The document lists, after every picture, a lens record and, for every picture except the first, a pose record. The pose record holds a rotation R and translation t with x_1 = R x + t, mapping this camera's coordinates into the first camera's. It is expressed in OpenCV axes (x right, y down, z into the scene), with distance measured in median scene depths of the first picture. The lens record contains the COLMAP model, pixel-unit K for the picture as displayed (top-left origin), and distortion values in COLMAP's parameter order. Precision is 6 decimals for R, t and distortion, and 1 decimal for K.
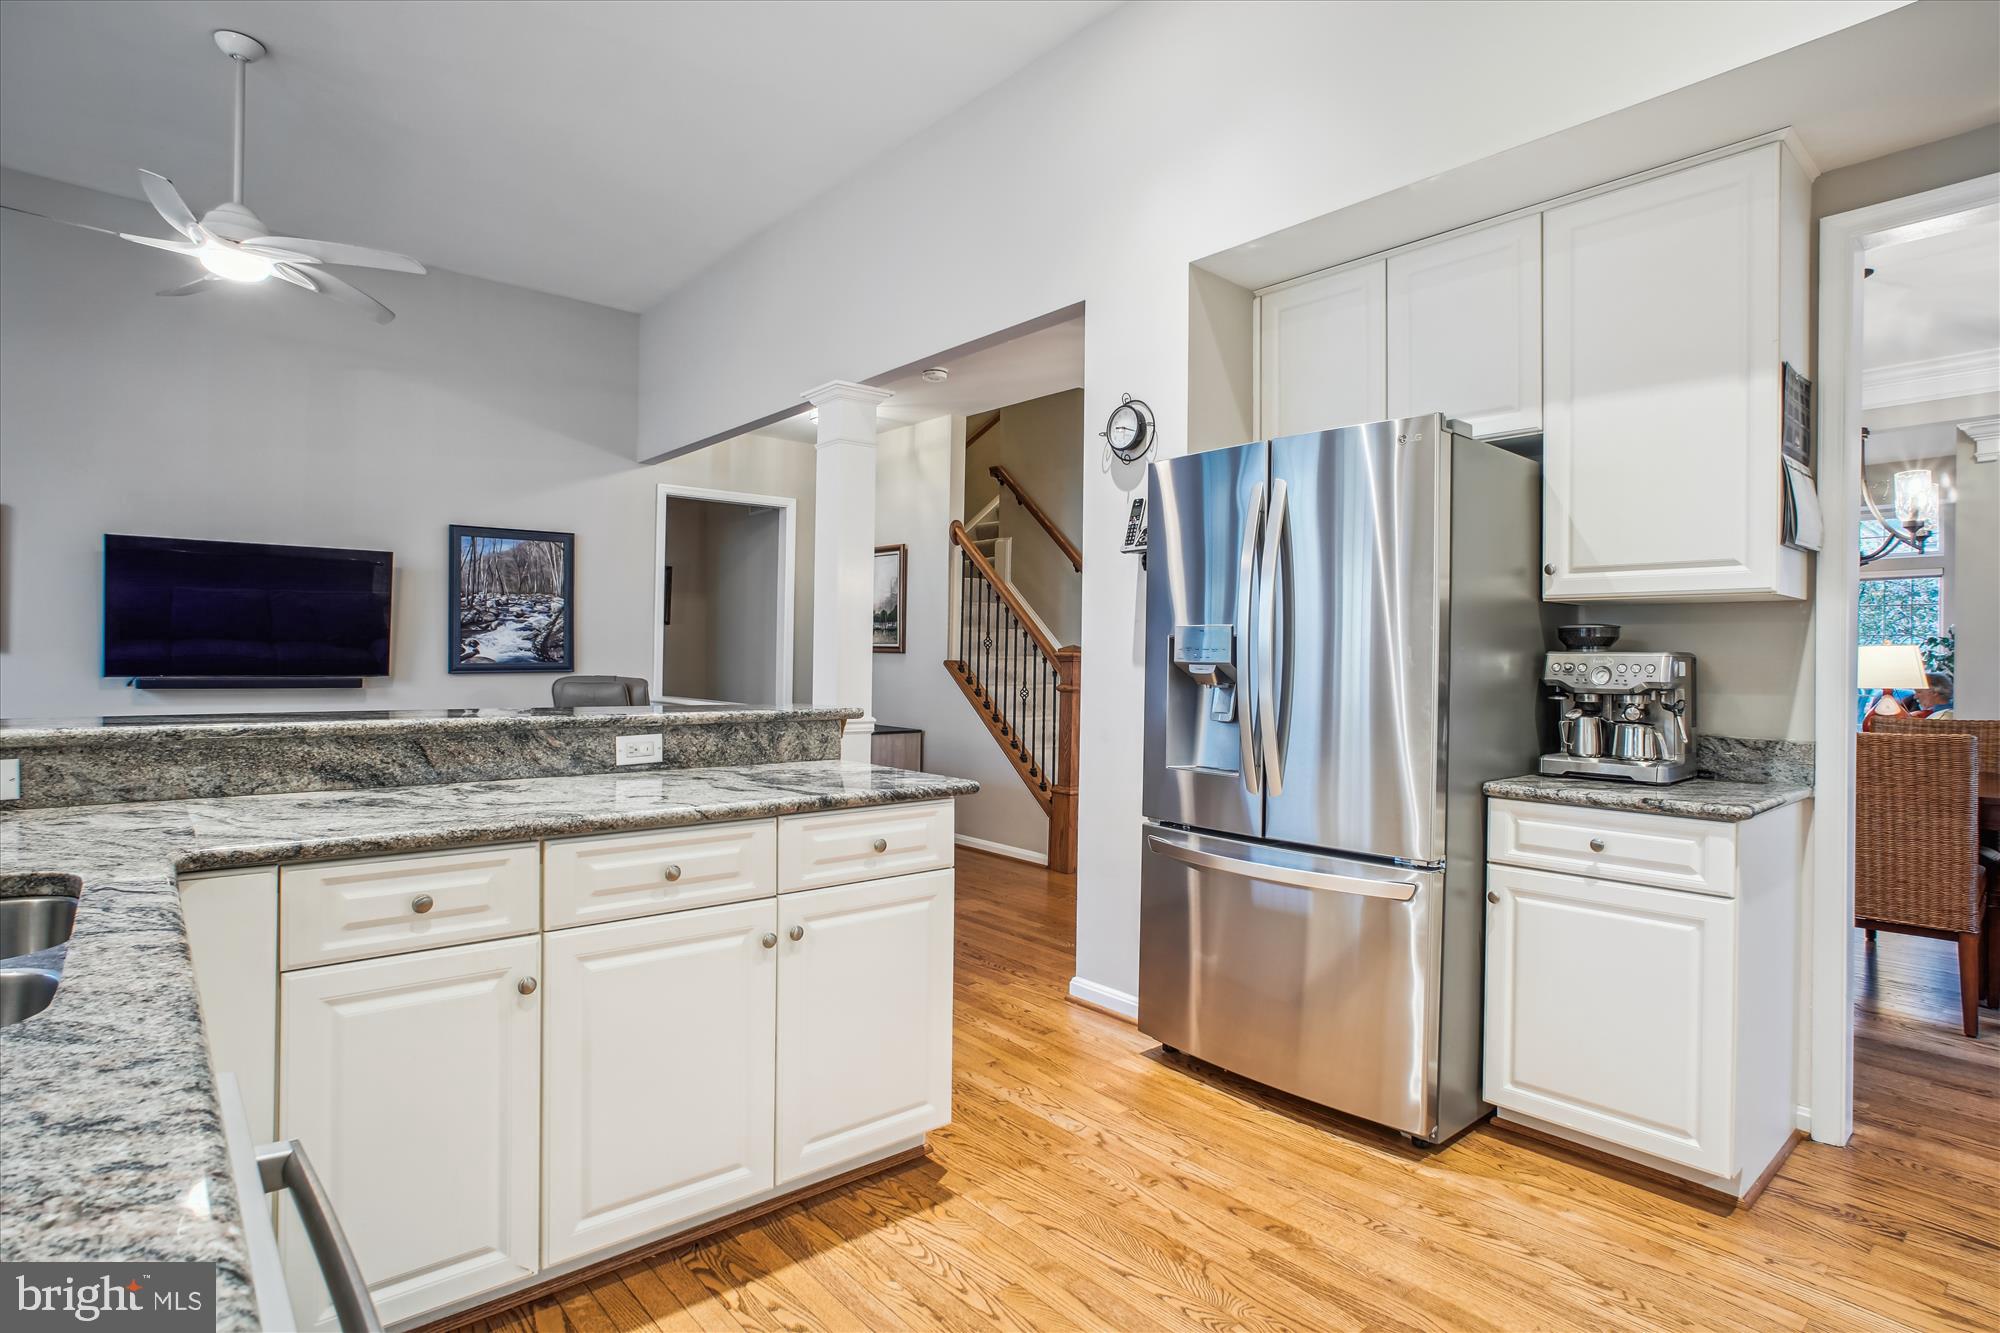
lens RADIAL K [[1012.7, 0, 994.6], [0, 1012.7, 663.6], [0, 0, 1]] dist [-0.031914, 0.012090]
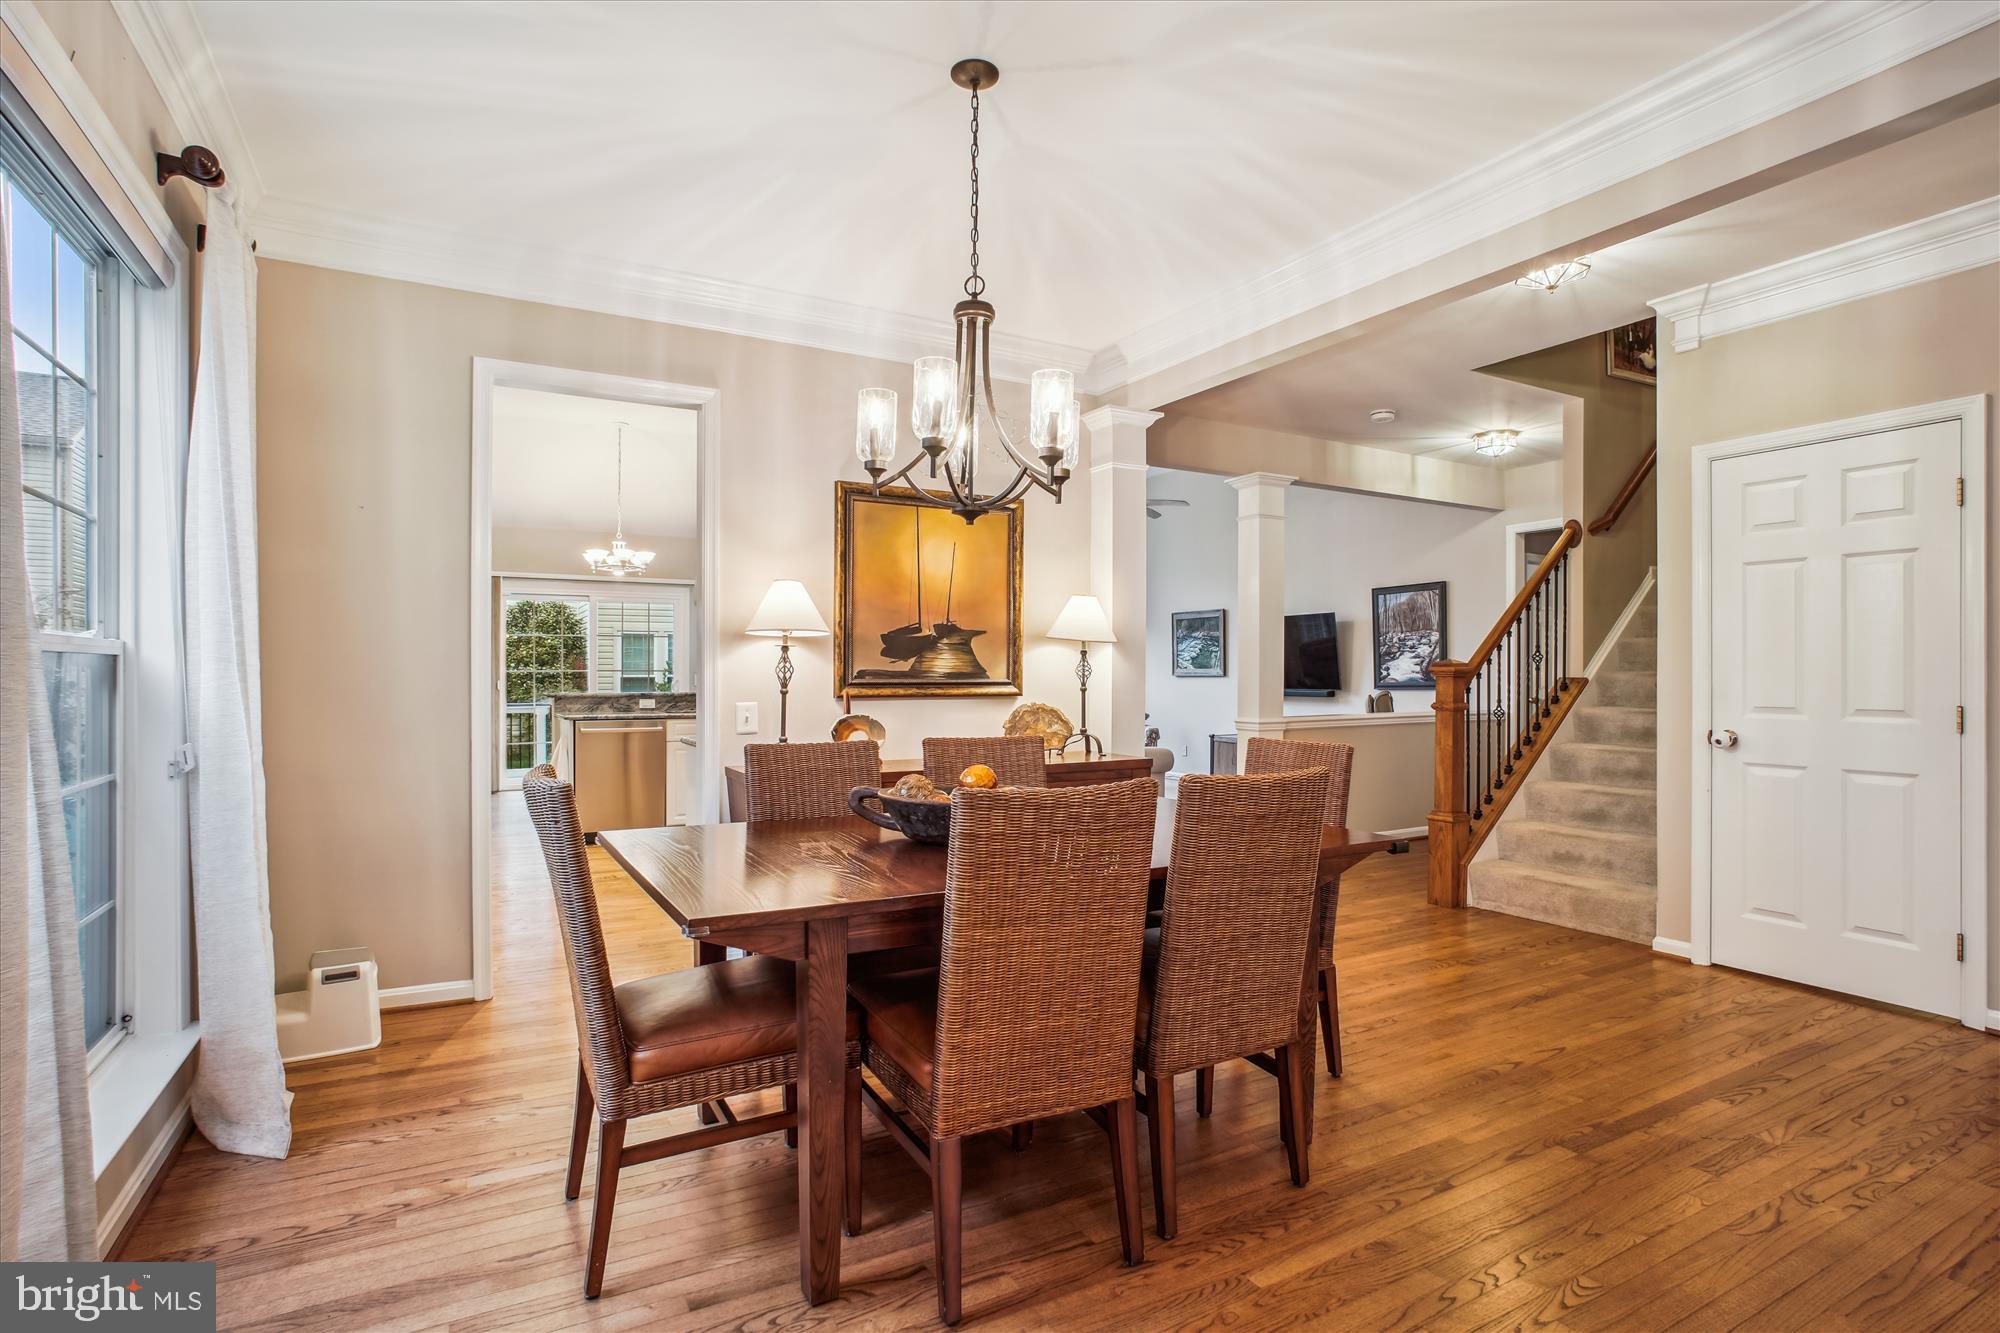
lens RADIAL K [[1012.7, 0, 1006.2], [0, 1012.7, 663.6], [0, 0, 1]] dist [-0.031914, 0.012090]
pose [[-0.199991, -0.020846, -0.979576, 0.974316], [-0.006683, 0.999779, -0.019911, 0.004999], [0.979775, 0.002564, -0.200087, 0.735053]]
